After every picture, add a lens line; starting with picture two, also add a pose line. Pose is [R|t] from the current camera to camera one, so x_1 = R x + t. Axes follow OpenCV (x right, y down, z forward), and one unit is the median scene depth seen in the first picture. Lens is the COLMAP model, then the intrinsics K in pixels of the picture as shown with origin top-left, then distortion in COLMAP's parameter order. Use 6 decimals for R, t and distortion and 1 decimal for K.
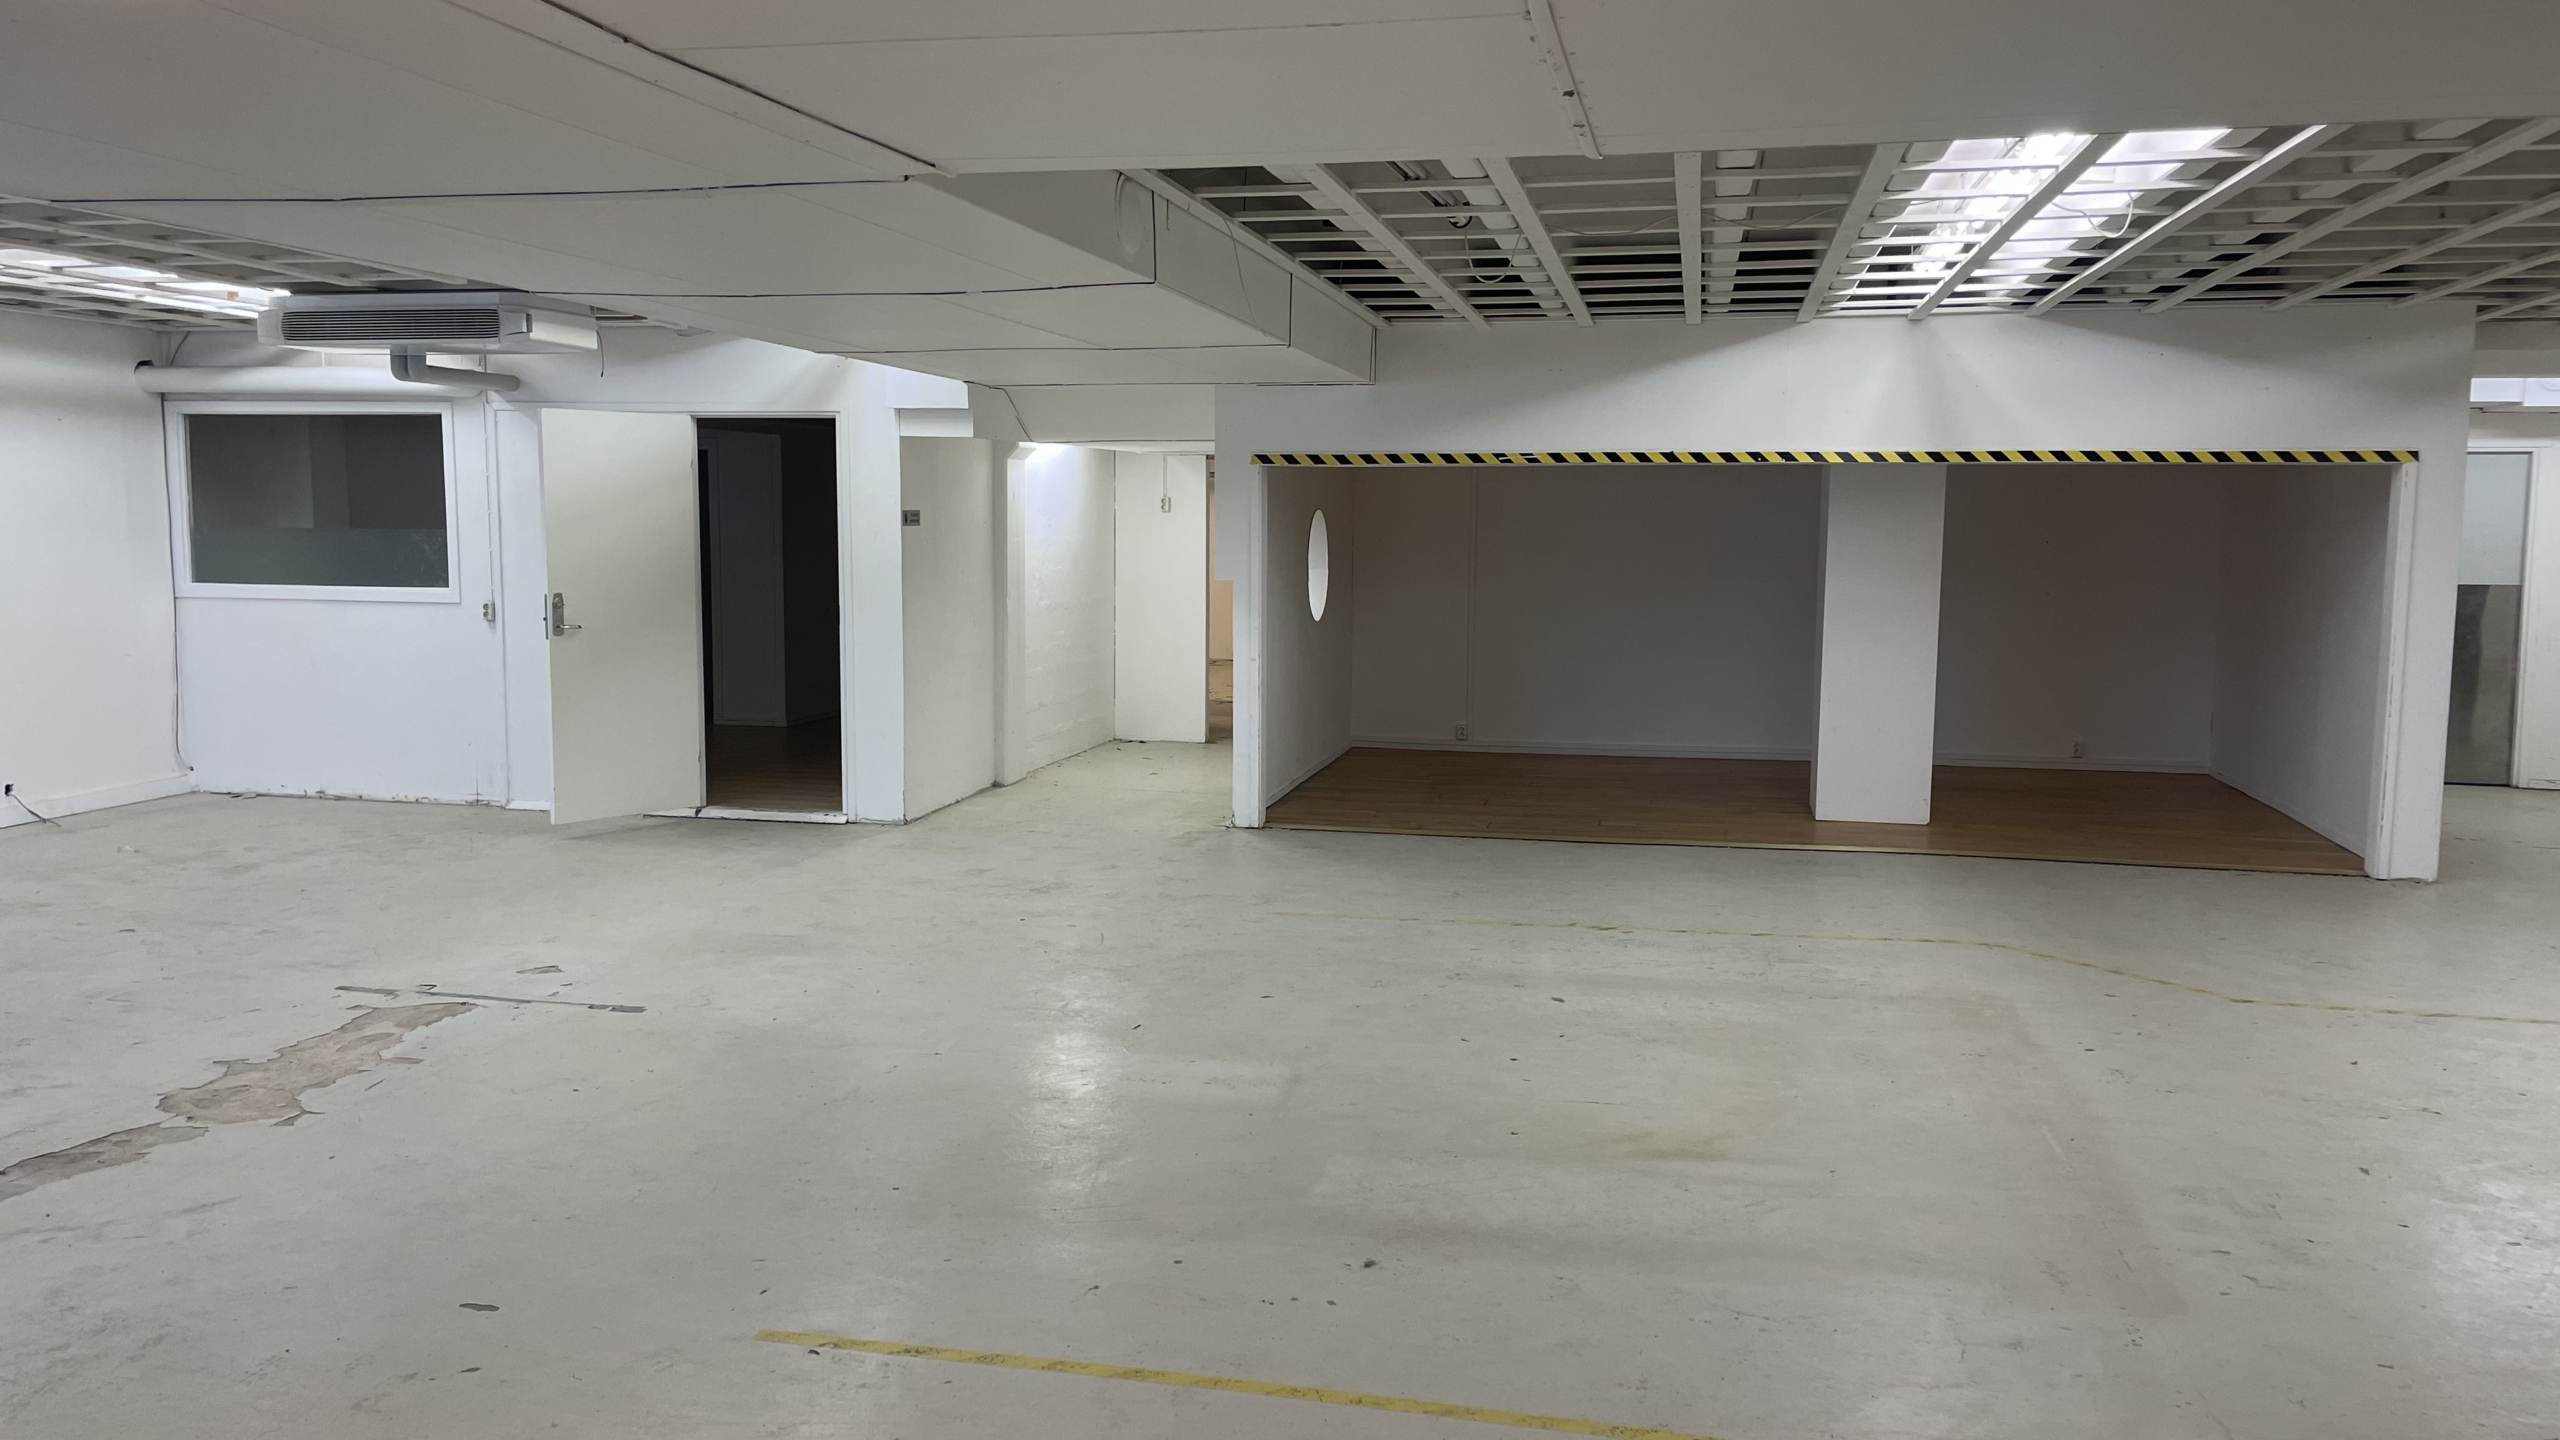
lens RADIAL K [[1915.4, 0, 1269.3], [0, 1915.4, 706.3], [0, 0, 1]] dist [0.114892, -0.151524]
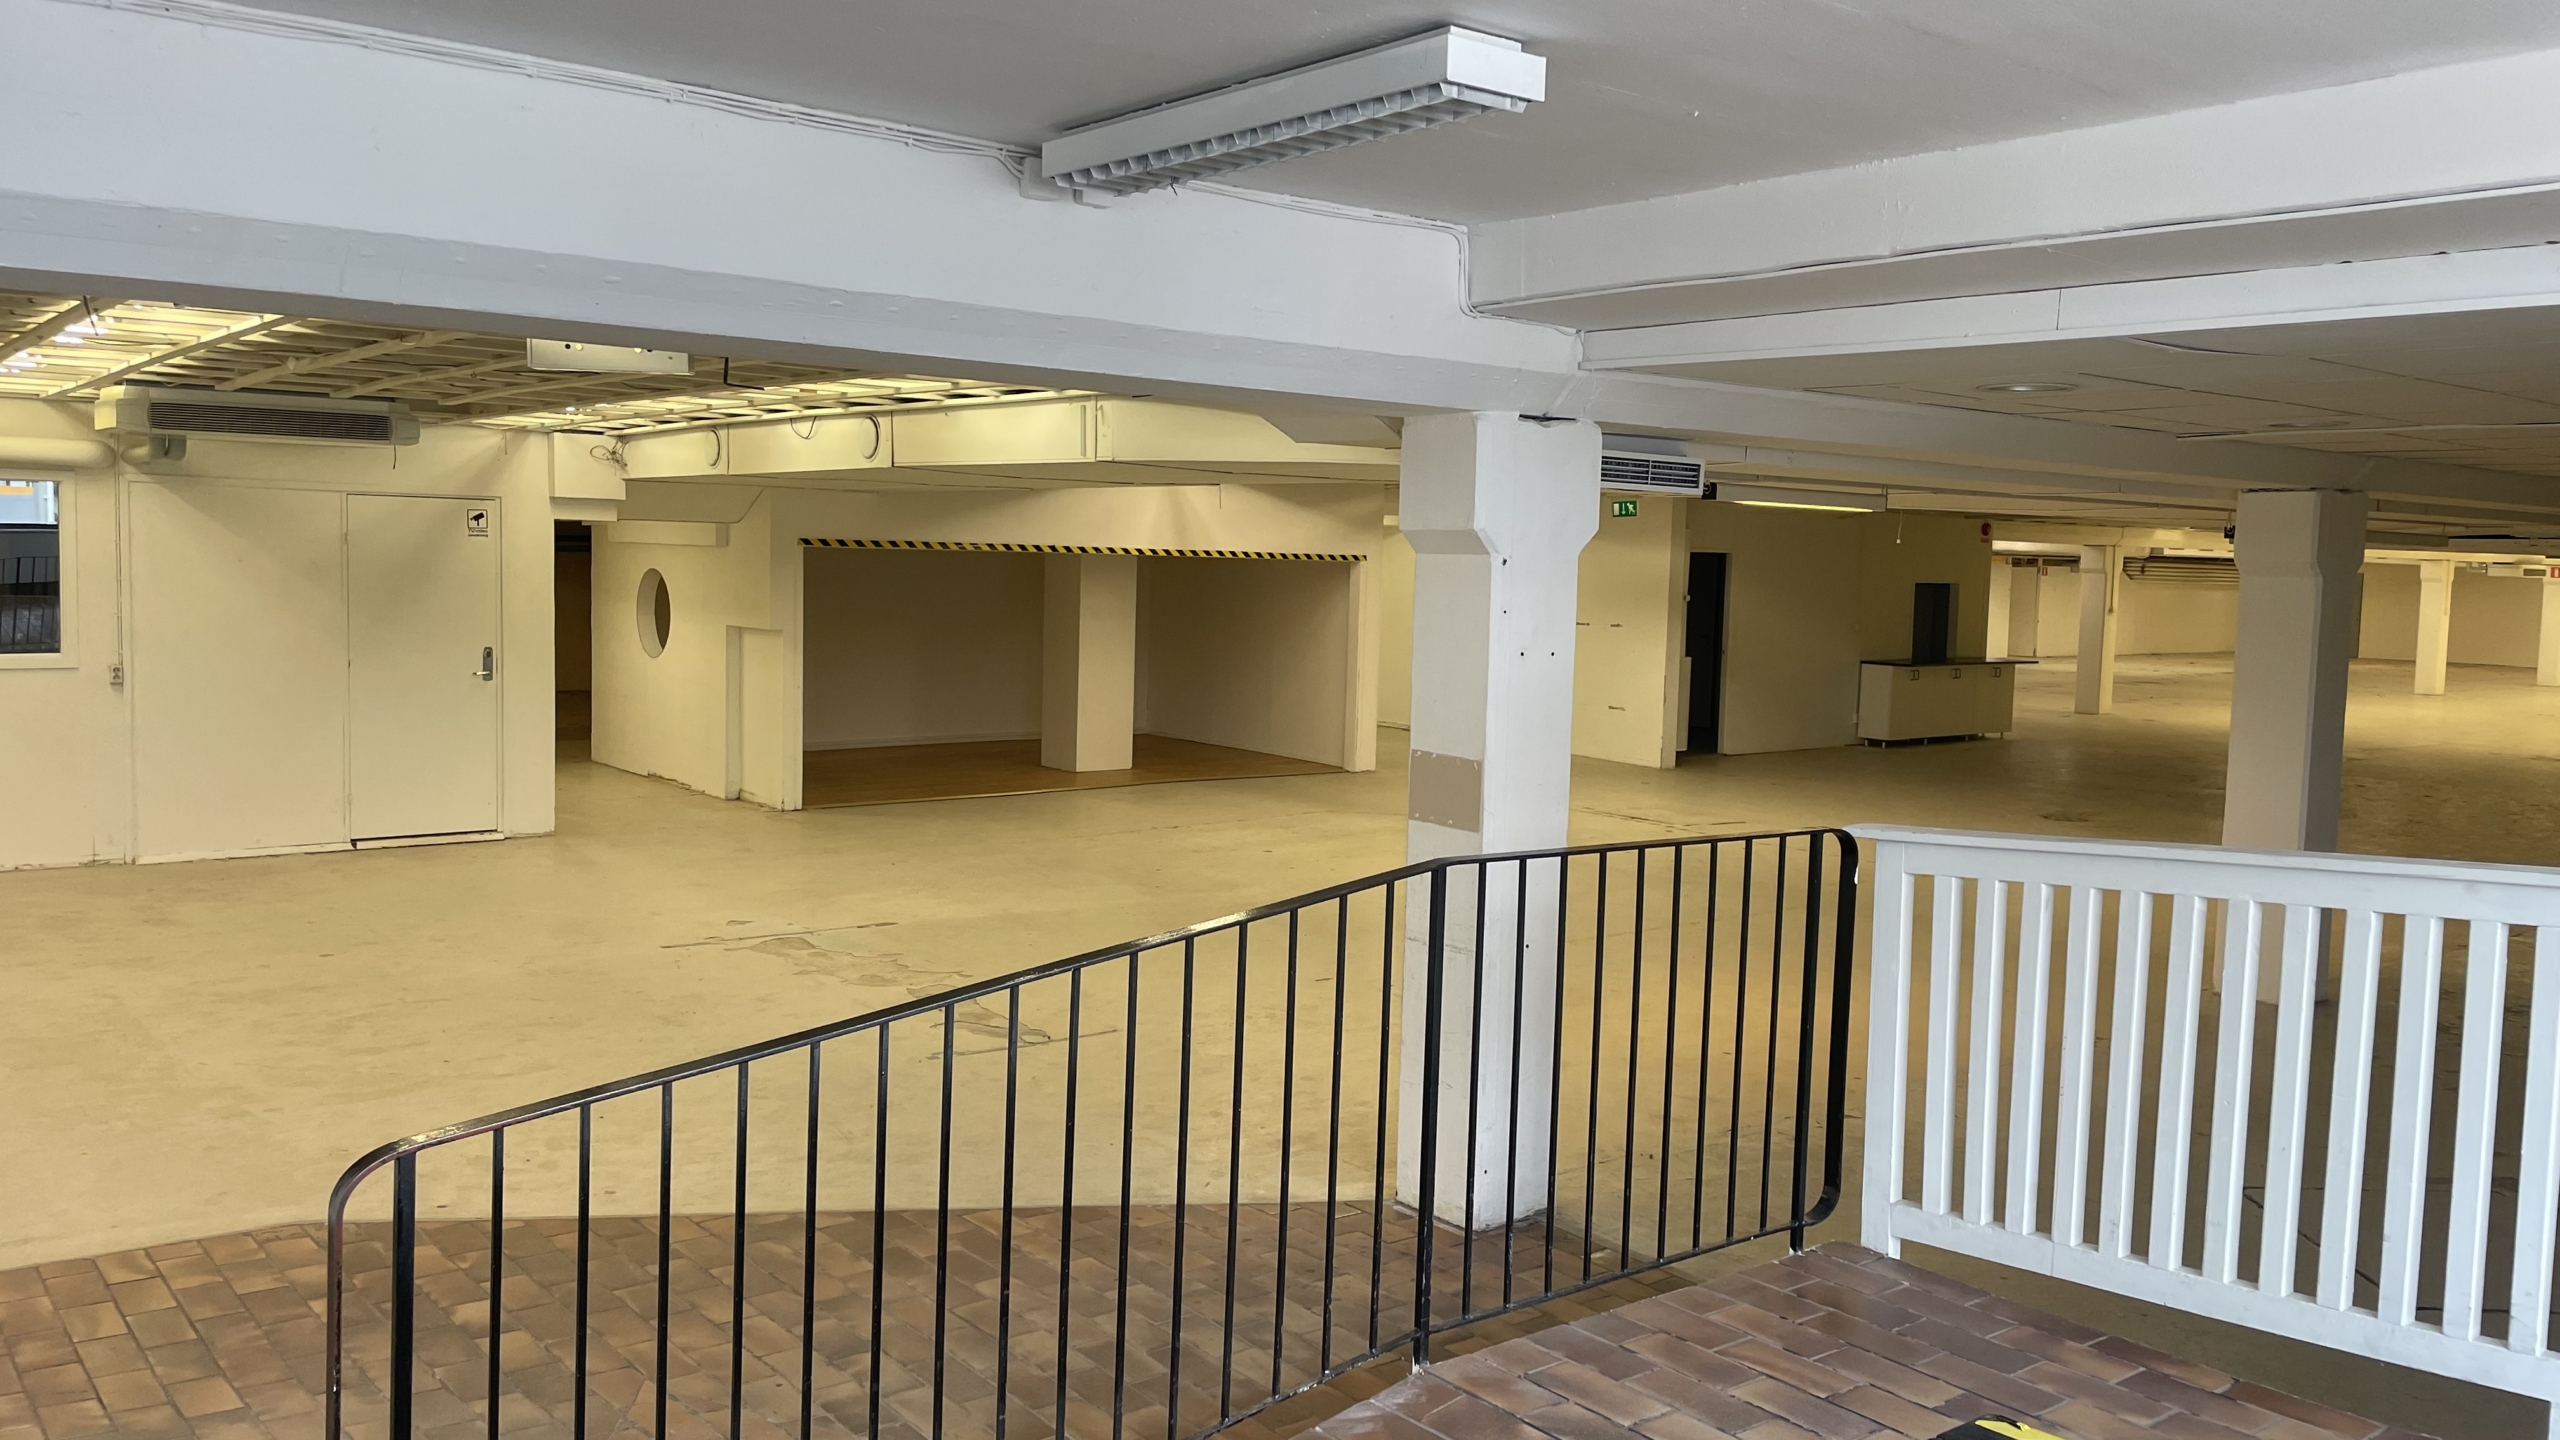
lens RADIAL K [[1915.4, 0, 1269.3], [0, 1915.4, 706.3], [0, 0, 1]] dist [0.114892, -0.151524]
pose [[0.642735, -0.051347, 0.764366, -0.822140], [0.051453, 0.998392, 0.023802, -0.026019], [-0.764359, 0.024030, 0.644343, -0.136815]]
